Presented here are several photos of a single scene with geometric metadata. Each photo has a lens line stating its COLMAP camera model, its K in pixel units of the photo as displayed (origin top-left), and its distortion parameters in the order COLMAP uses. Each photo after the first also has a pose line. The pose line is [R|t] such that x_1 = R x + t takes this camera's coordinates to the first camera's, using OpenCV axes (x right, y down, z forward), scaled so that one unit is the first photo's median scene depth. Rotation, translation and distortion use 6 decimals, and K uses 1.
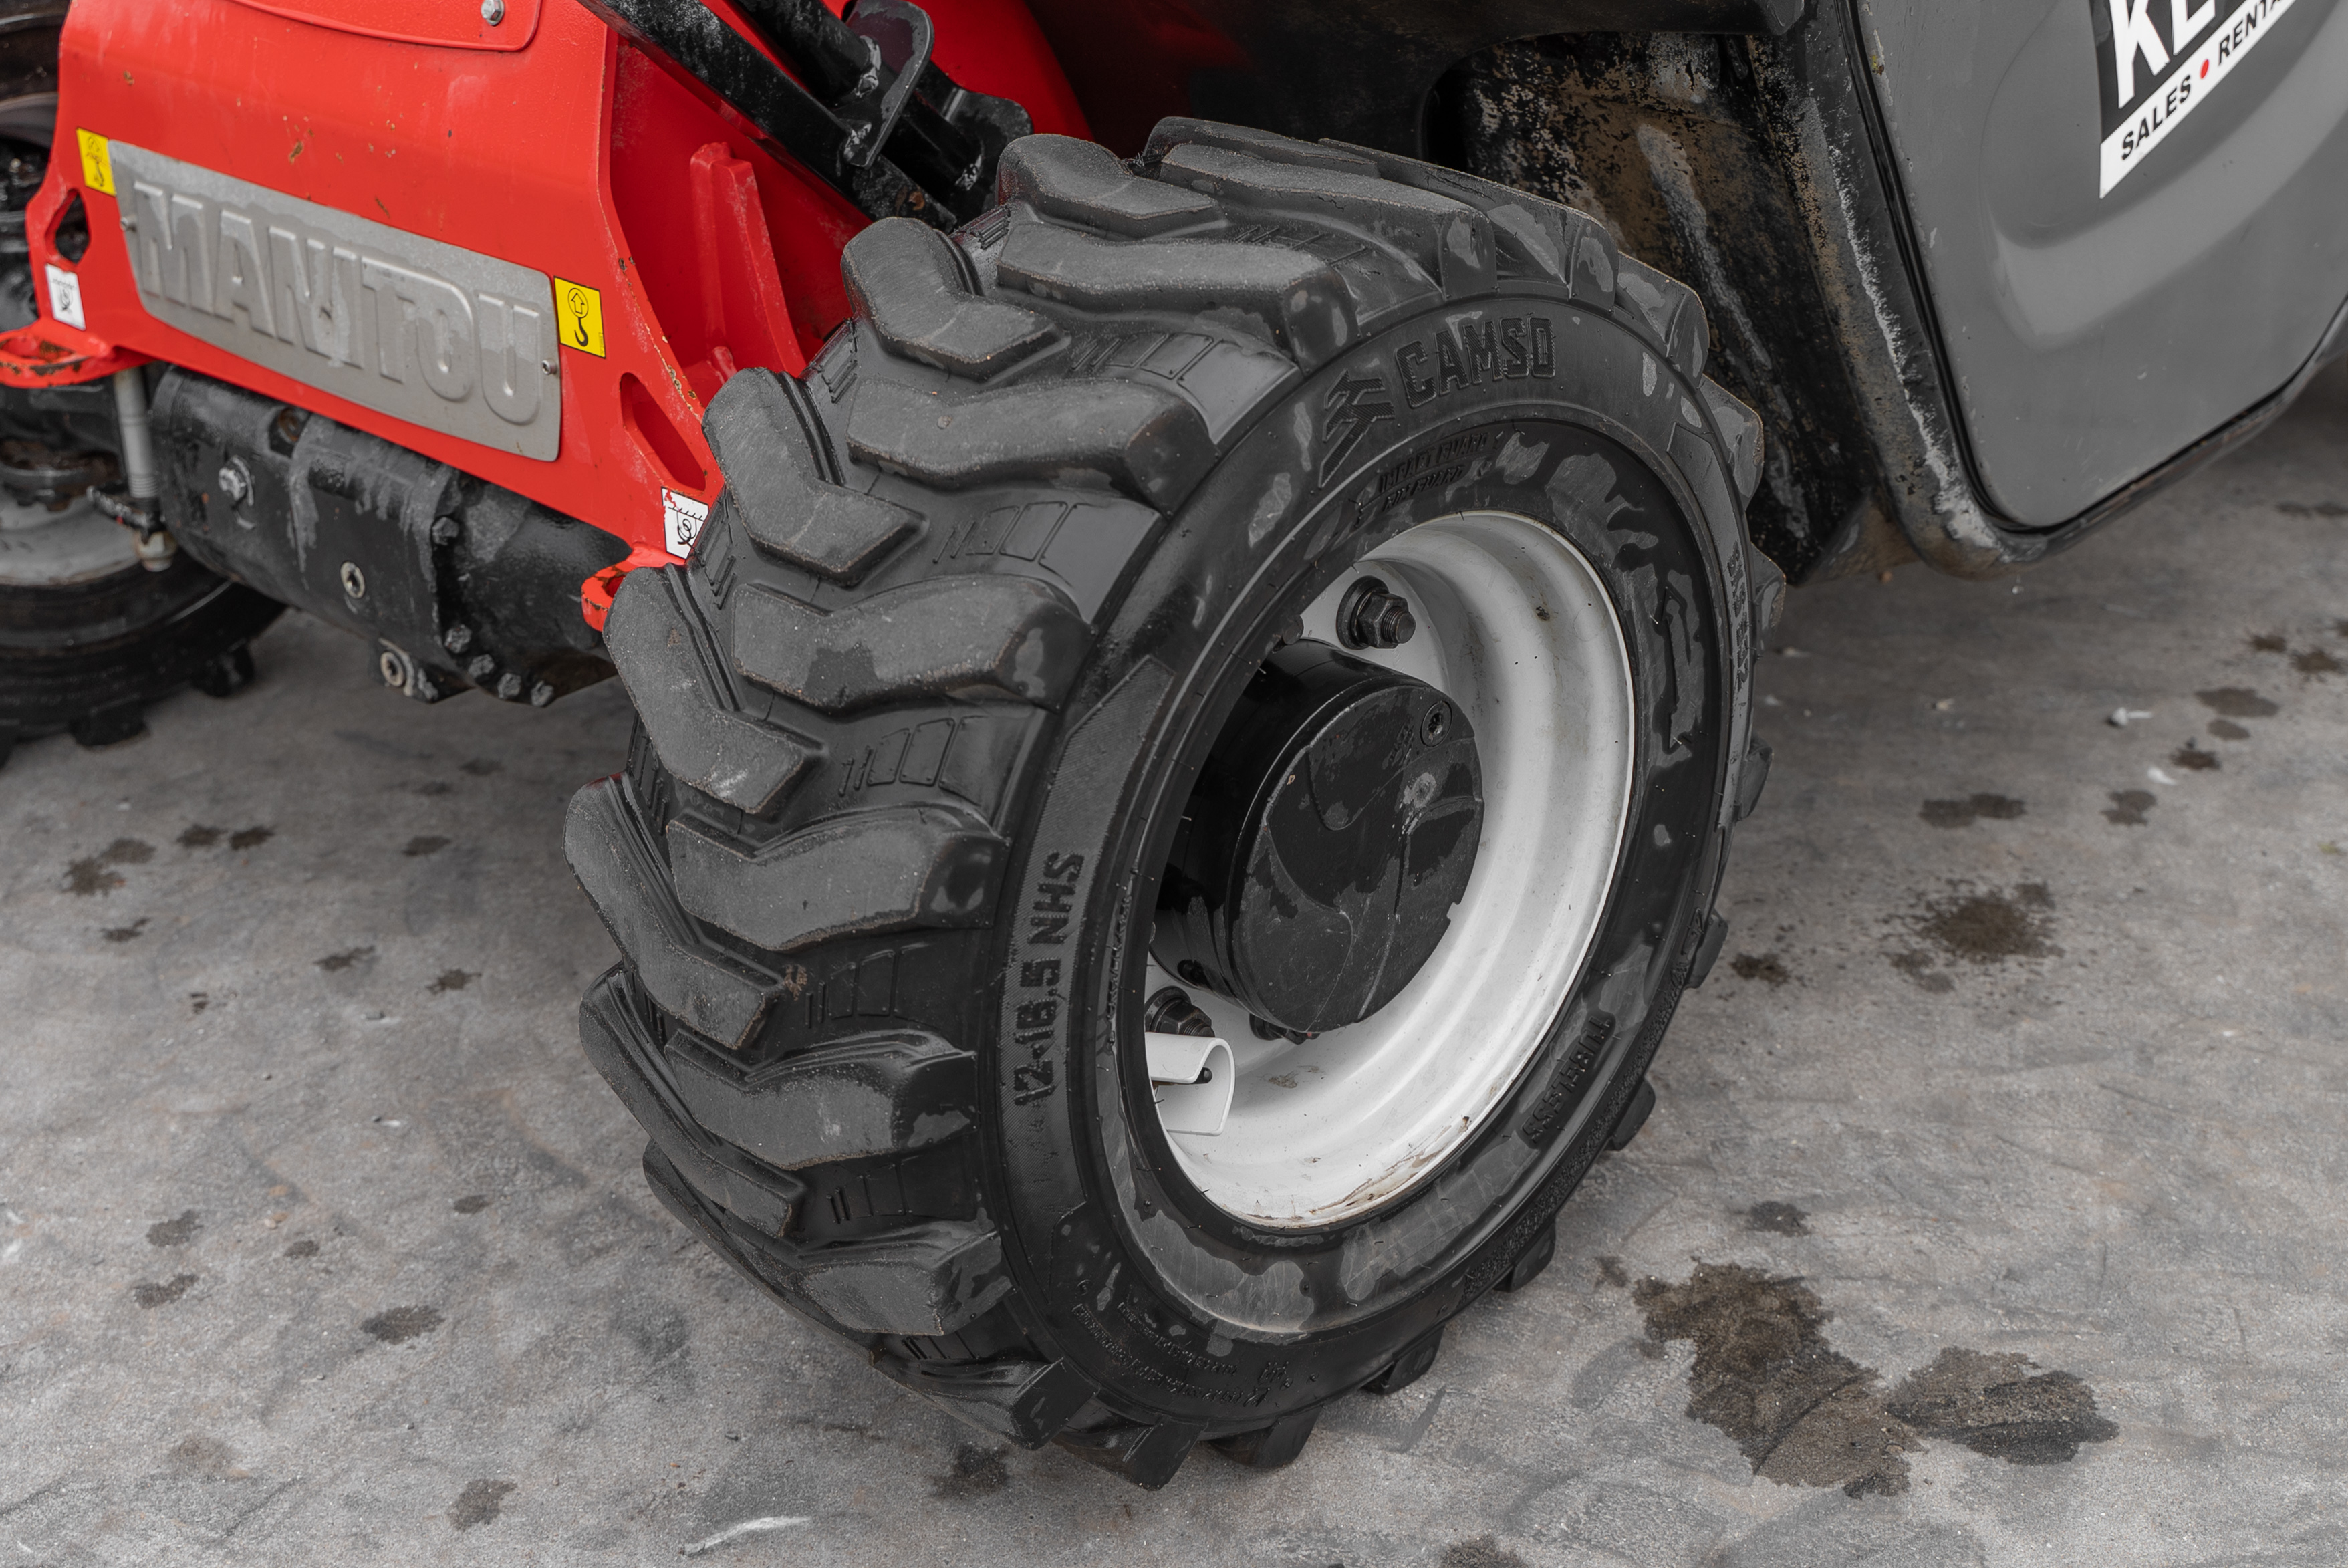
lens RADIAL K [[3089.3, 0, 1172.9], [0, 3089.3, 776.7], [0, 0, 1]] dist [0.001394, 0.000000]
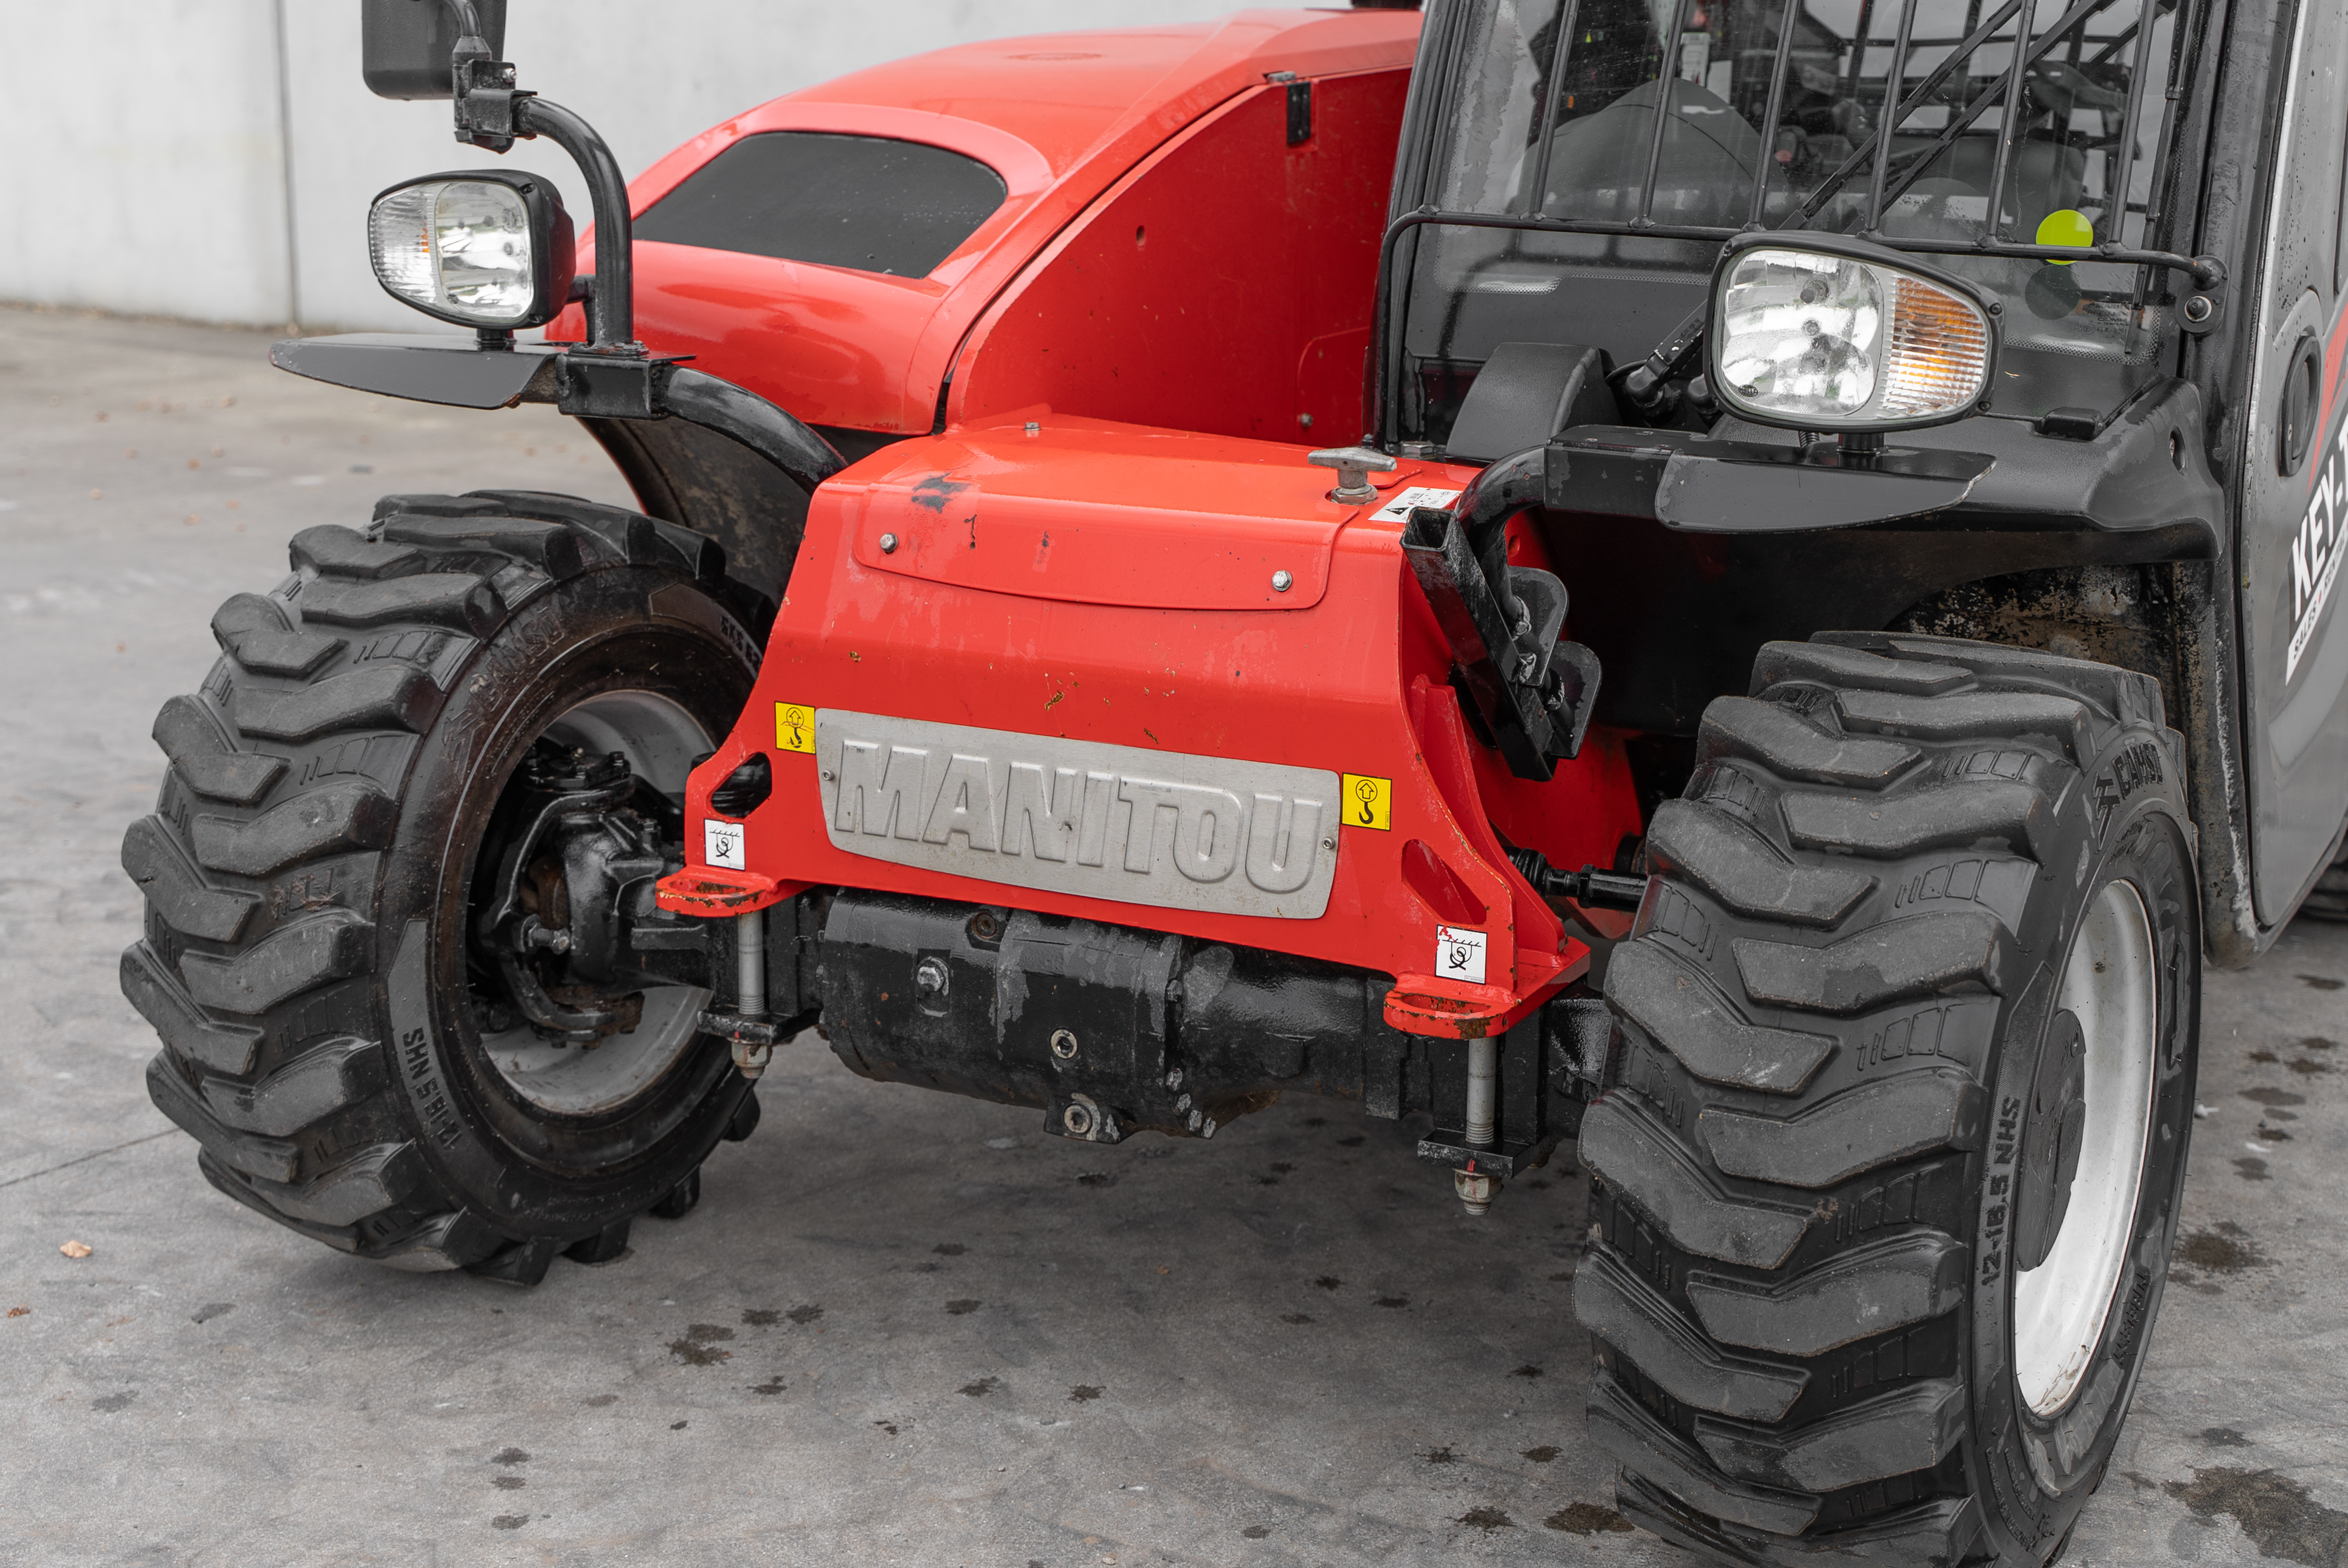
lens RADIAL K [[3319.7, 0, 1176.0], [0, 3319.7, 789.2], [0, 0, 1]] dist [-0.002814, 0.000000]
pose [[0.968794, -0.046146, 0.243533, -0.616592], [0.097561, 0.974201, -0.203506, 0.127125], [-0.227859, 0.220914, 0.948302, -0.329029]]
